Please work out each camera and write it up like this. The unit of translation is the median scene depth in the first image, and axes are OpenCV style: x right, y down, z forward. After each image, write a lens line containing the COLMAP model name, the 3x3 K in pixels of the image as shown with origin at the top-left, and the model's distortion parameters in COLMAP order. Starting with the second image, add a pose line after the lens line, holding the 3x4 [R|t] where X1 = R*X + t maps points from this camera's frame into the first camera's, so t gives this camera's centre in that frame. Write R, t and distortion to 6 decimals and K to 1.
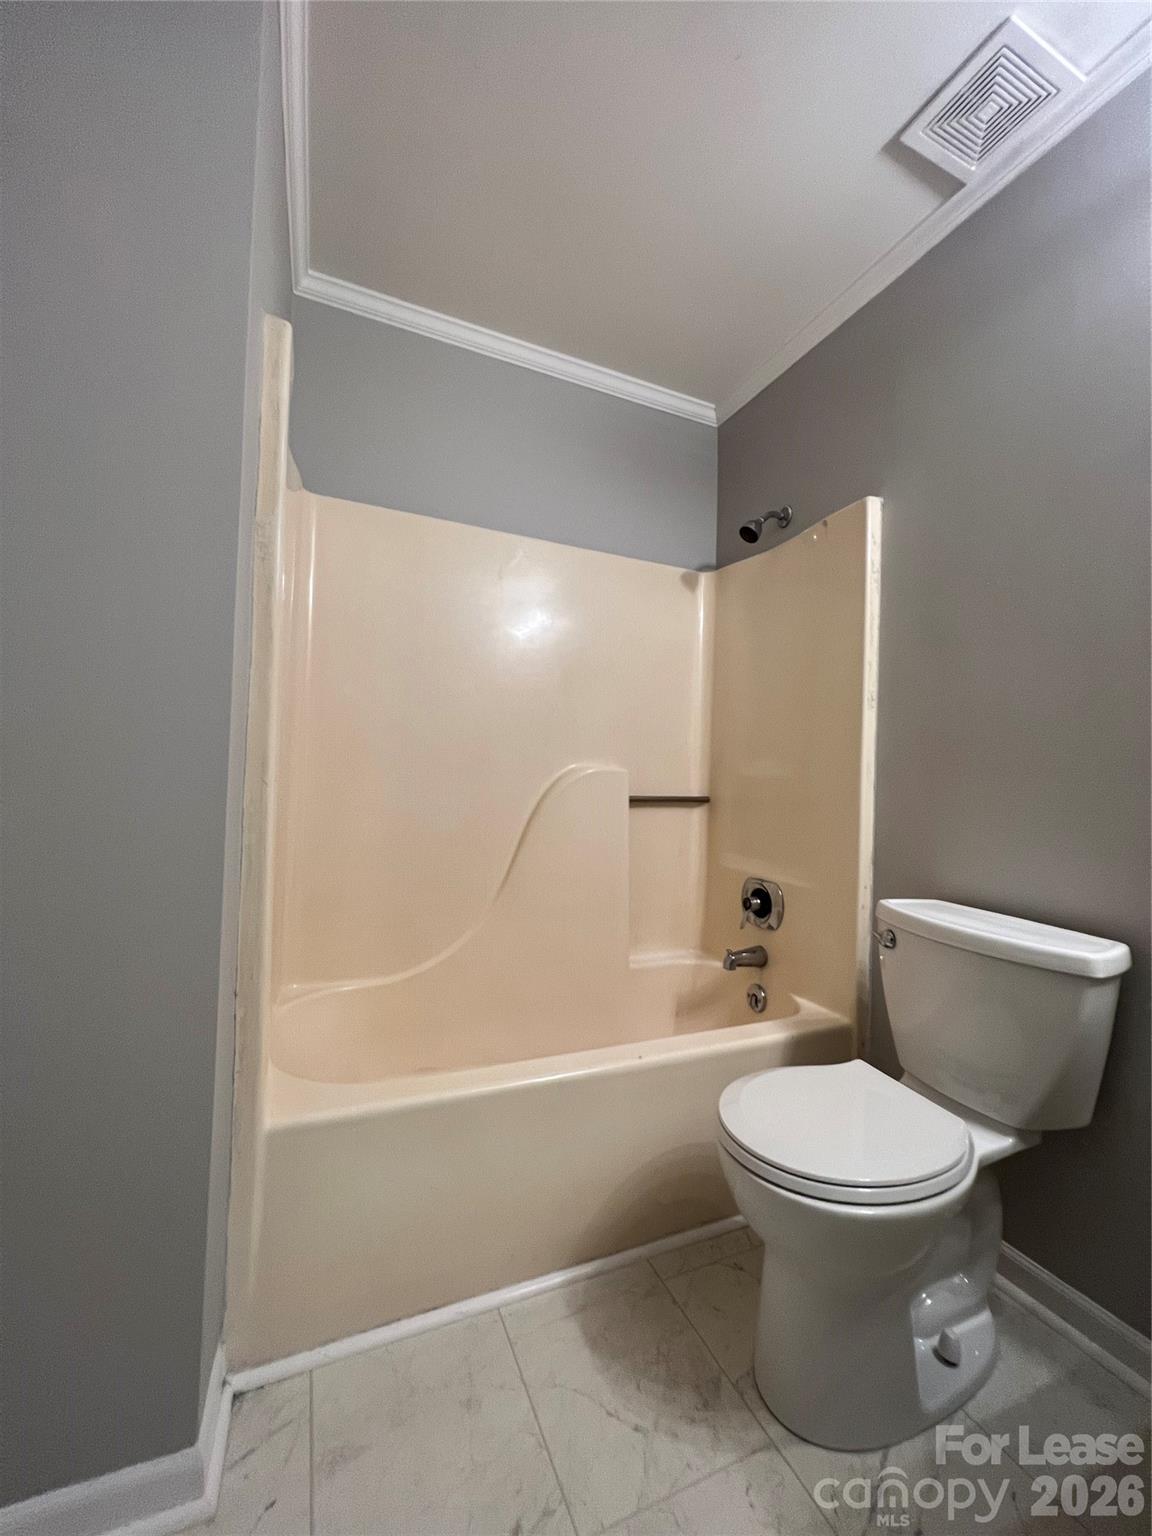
lens RADIAL K [[609.3, 0, 576.0], [0, 609.3, 768.0], [0, 0, 1]] dist [0.000318, -0.000017]
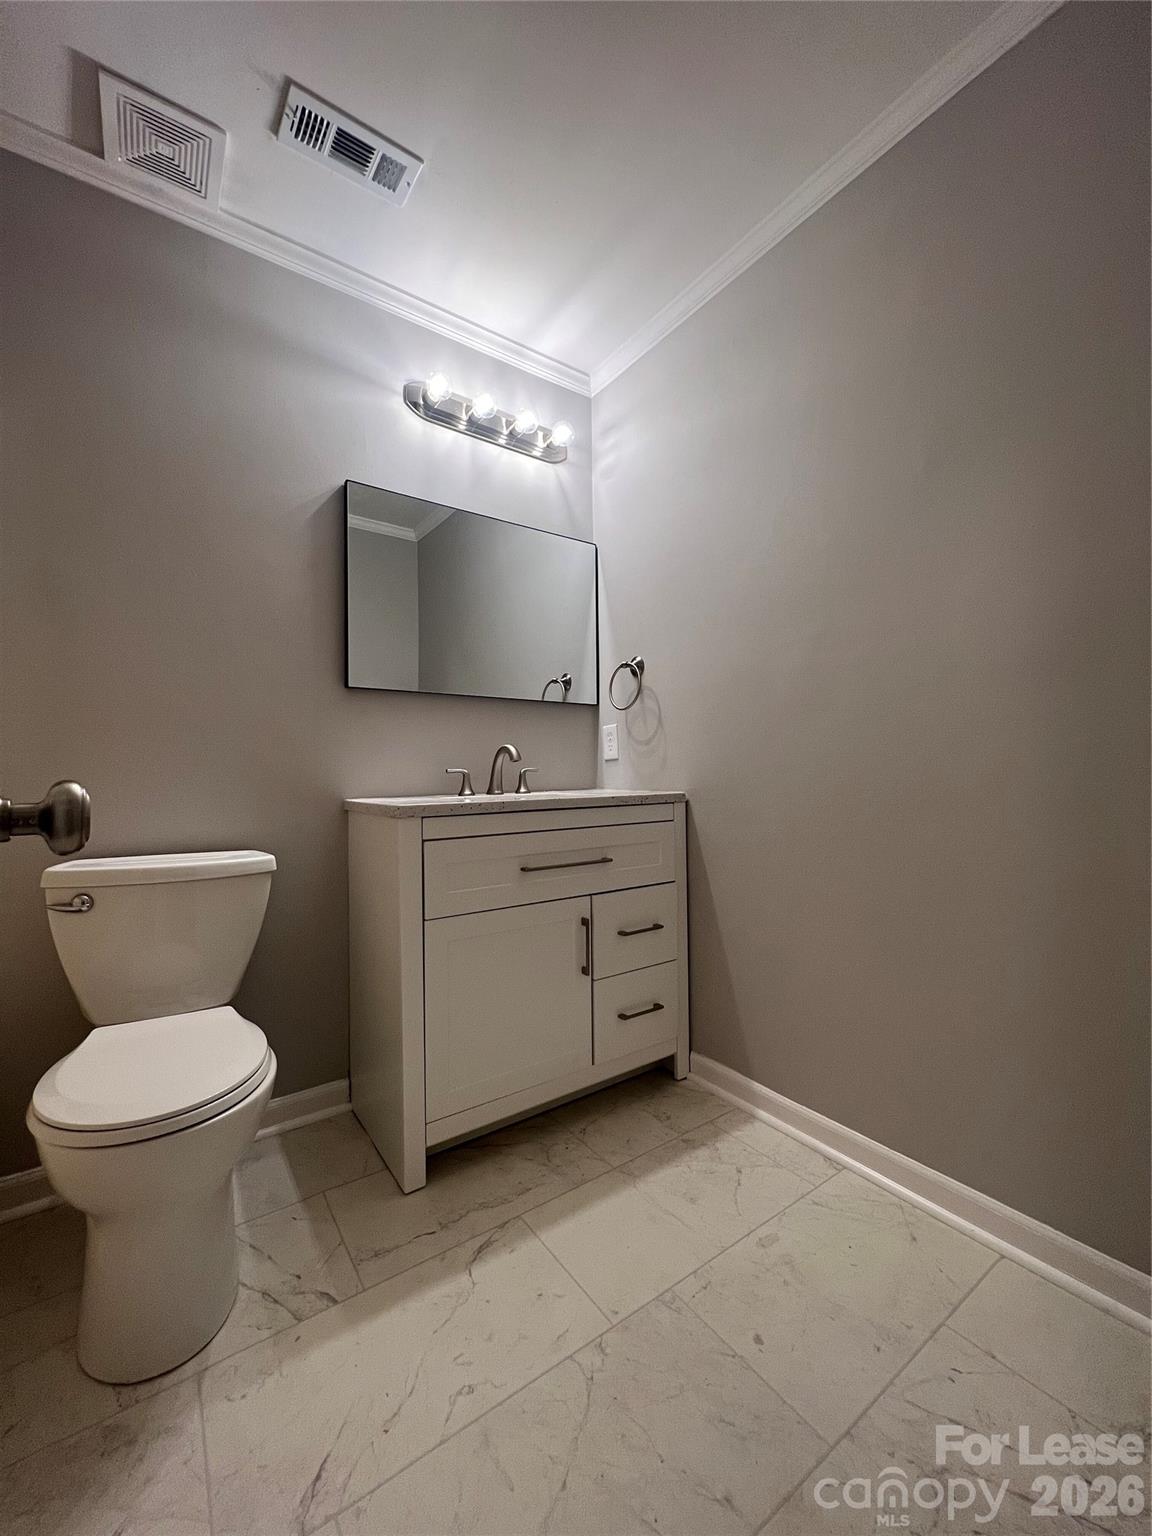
lens RADIAL K [[609.3, 0, 576.0], [0, 609.3, 768.0], [0, 0, 1]] dist [0.000318, -0.000017]
pose [[-0.195722, -0.020583, 0.980443, -0.724056], [-0.019514, 0.999663, 0.017091, 0.047770], [-0.980465, -0.015788, -0.196058, 0.539654]]
